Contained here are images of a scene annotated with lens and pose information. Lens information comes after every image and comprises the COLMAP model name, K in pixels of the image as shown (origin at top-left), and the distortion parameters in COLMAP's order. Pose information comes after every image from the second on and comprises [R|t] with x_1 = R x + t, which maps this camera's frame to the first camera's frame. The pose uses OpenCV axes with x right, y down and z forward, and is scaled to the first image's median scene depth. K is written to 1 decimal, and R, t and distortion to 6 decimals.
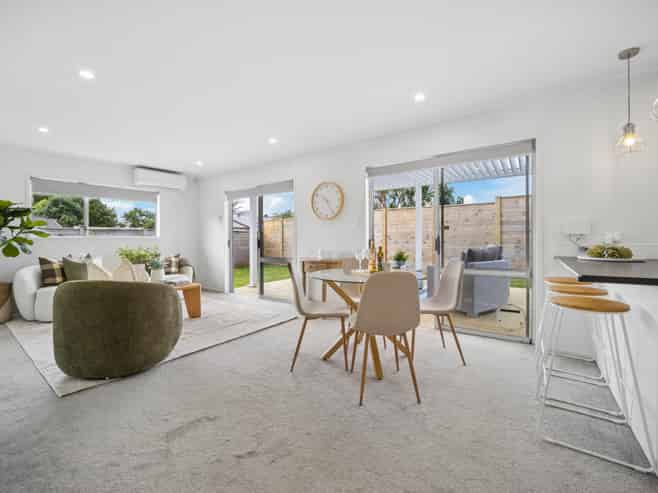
lens RADIAL K [[290.3, 0, 326.4], [0, 290.3, 242.0], [0, 0, 1]] dist [-0.019650, 0.002434]
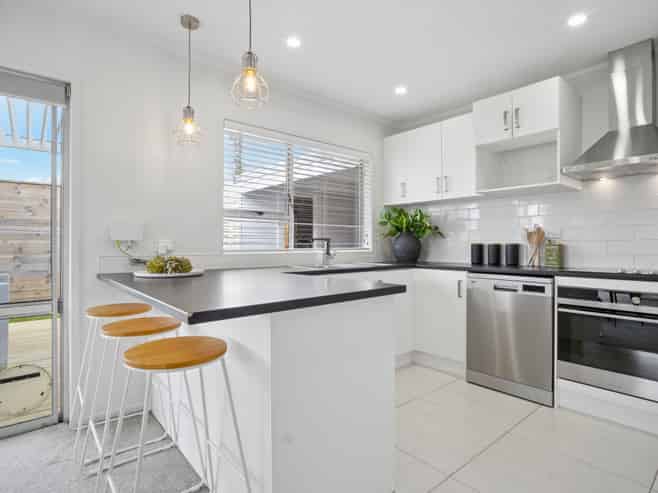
lens RADIAL K [[359.2, 0, 334.0], [0, 359.2, 244.2], [0, 0, 1]] dist [-0.011322, 0.002404]
pose [[0.246262, 0.009363, 0.969158, 0.104039], [0.009265, 0.999885, -0.012014, -0.002647], [-0.969159, 0.011938, 0.246147, 0.210591]]
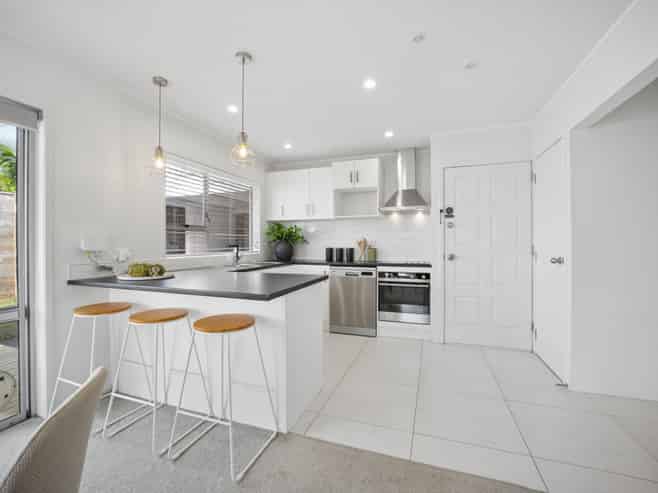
lens RADIAL K [[290.3, 0, 333.5], [0, 290.3, 244.1], [0, 0, 1]] dist [-0.019650, 0.002434]
pose [[-0.278817, 0.004644, 0.960333, -0.089214], [0.012926, 0.999916, -0.001082, -0.027474], [-0.960257, 0.012112, -0.278853, 0.416718]]
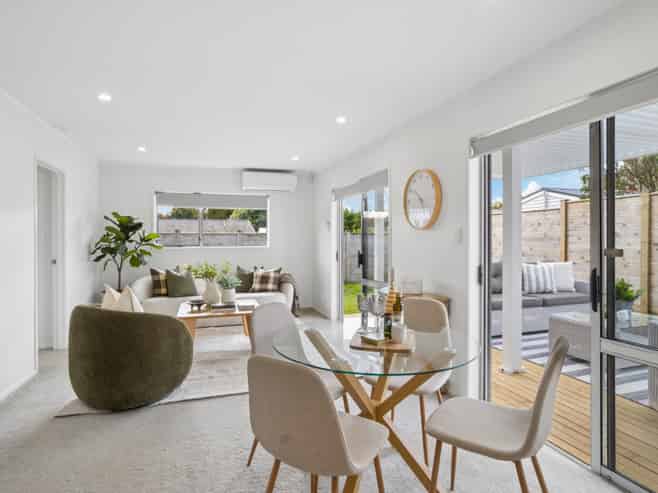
lens RADIAL K [[384.7, 0, 315.9], [0, 384.7, 241.3], [0, 0, 1]] dist [0.001027, 0.000861]
pose [[0.805178, 0.008120, -0.592977, 0.378077], [-0.007794, 0.999965, 0.003111, -0.064767], [0.592981, 0.002117, 0.805213, 0.240575]]
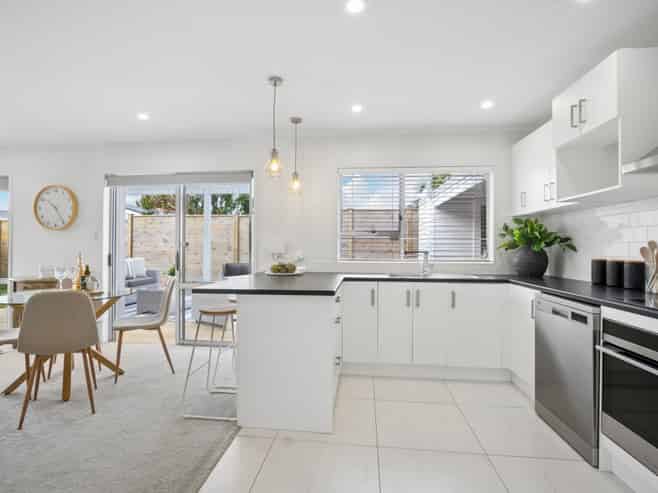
lens RADIAL K [[343.4, 0, 335.6], [0, 343.4, 247.7], [0, 0, 1]] dist [-0.003425, 0.002181]
pose [[0.870064, 0.011028, 0.492815, 0.265018], [-0.007049, 0.999926, -0.009931, -0.027514], [-0.492888, 0.005166, 0.870077, -0.310457]]
